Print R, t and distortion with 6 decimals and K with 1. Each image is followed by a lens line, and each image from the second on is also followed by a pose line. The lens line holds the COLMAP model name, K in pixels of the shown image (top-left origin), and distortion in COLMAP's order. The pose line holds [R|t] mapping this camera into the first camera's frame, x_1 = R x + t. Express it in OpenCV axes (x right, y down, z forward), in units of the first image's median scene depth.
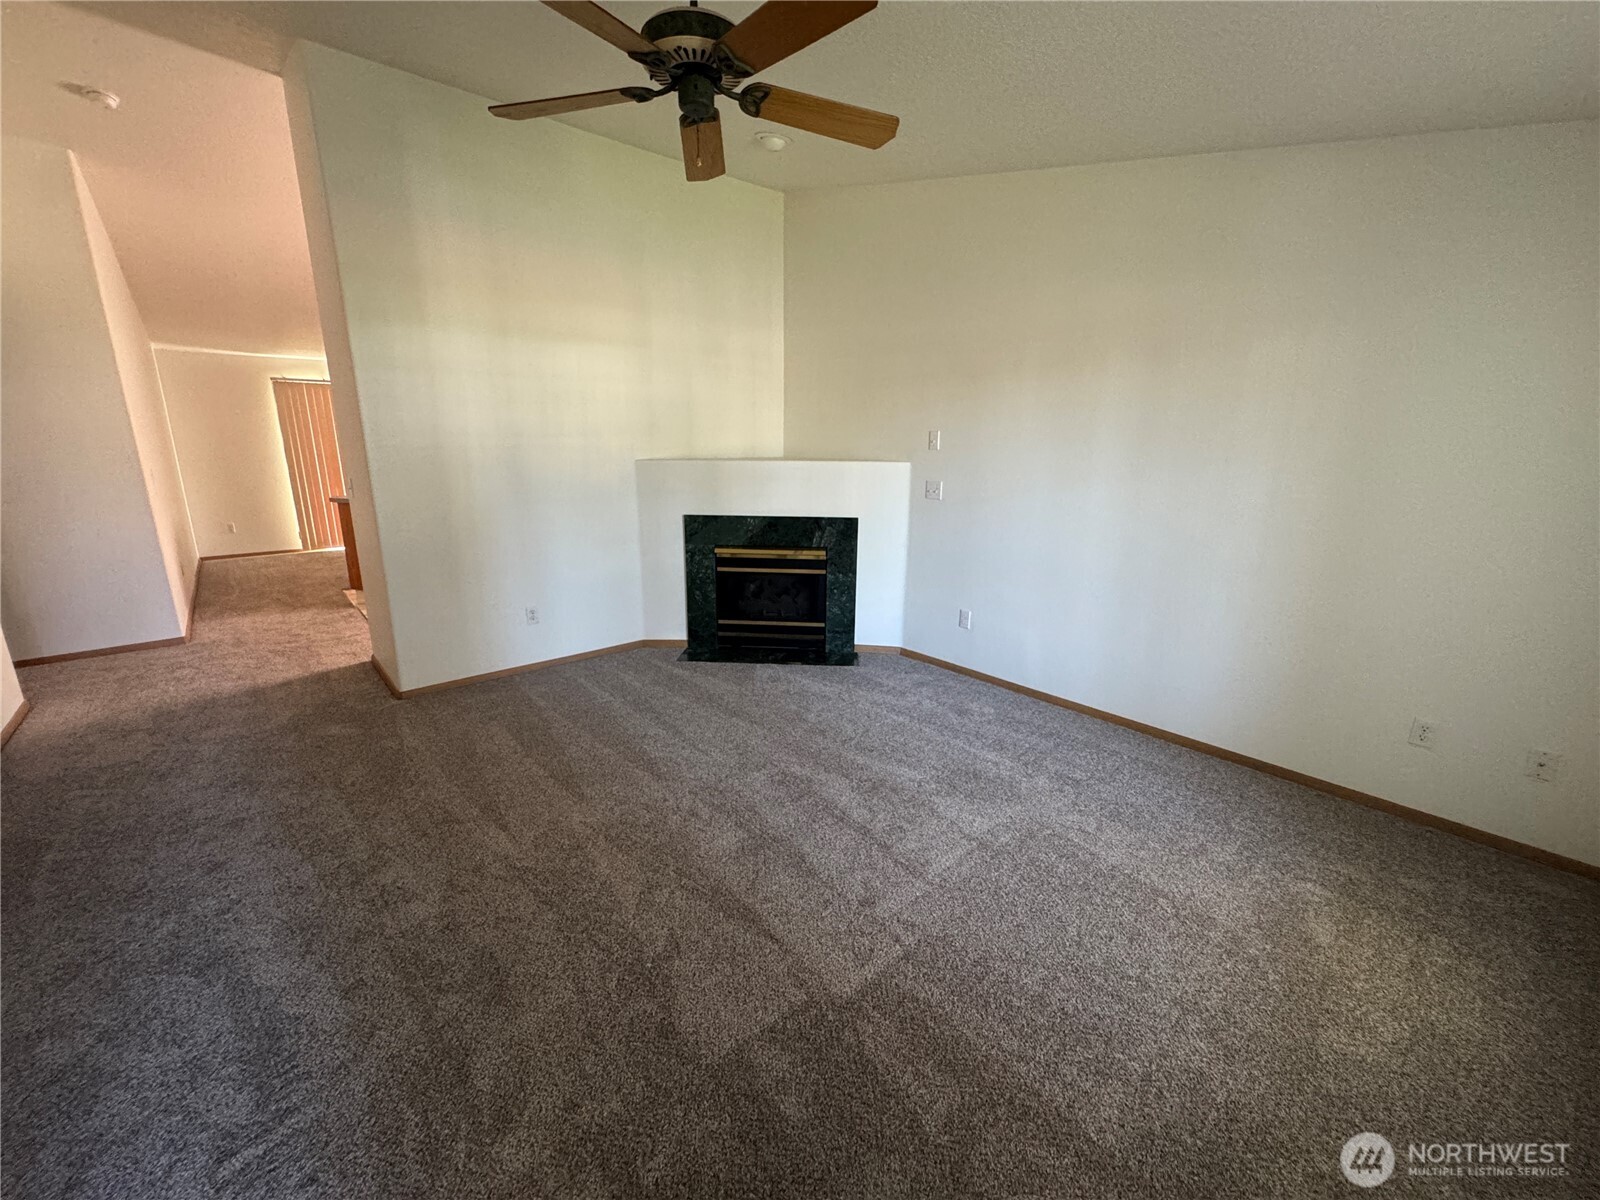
lens RADIAL K [[641.5, 0, 801.0], [0, 641.5, 594.3], [0, 0, 1]] dist [-0.002812, 0.000183]
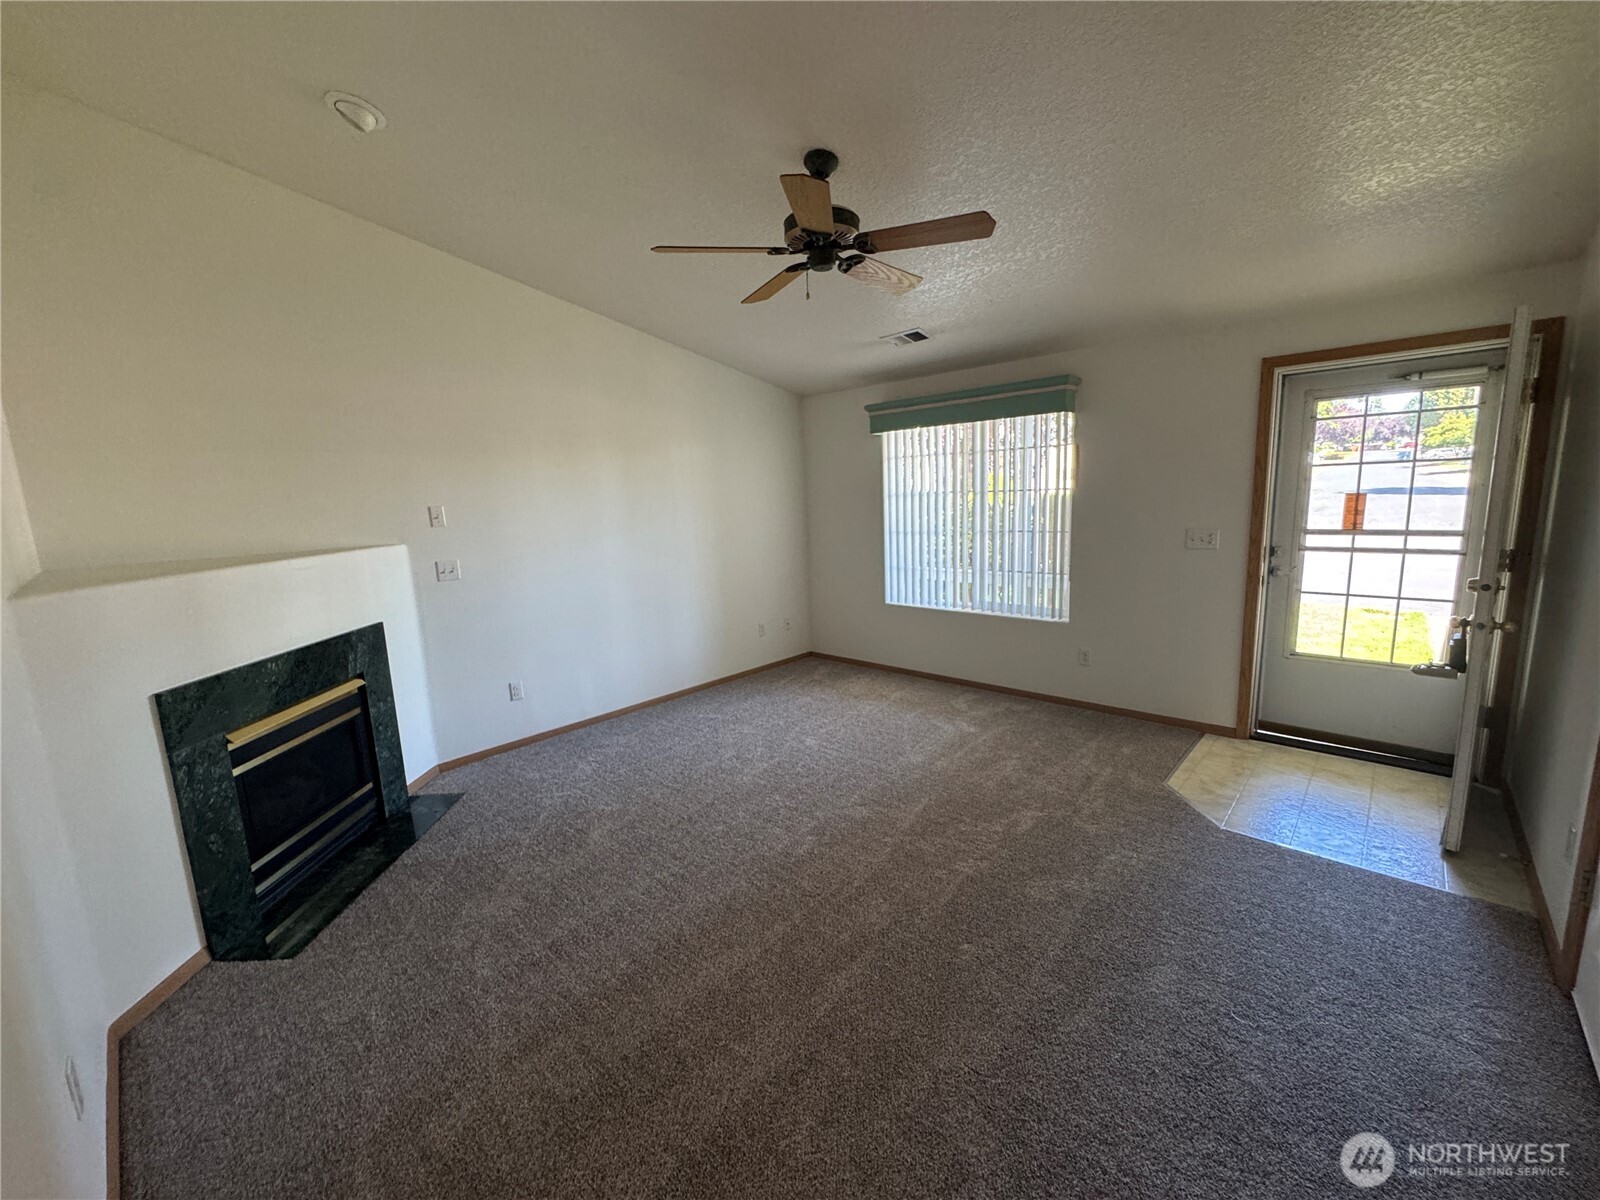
lens RADIAL K [[641.5, 0, 802.4], [0, 641.5, 599.1], [0, 0, 1]] dist [-0.002812, 0.000183]
pose [[-0.110743, -0.163928, 0.980237, -0.686987], [0.274187, 0.942986, 0.188675, -0.148758], [-0.955279, 0.289662, -0.059483, 0.556519]]
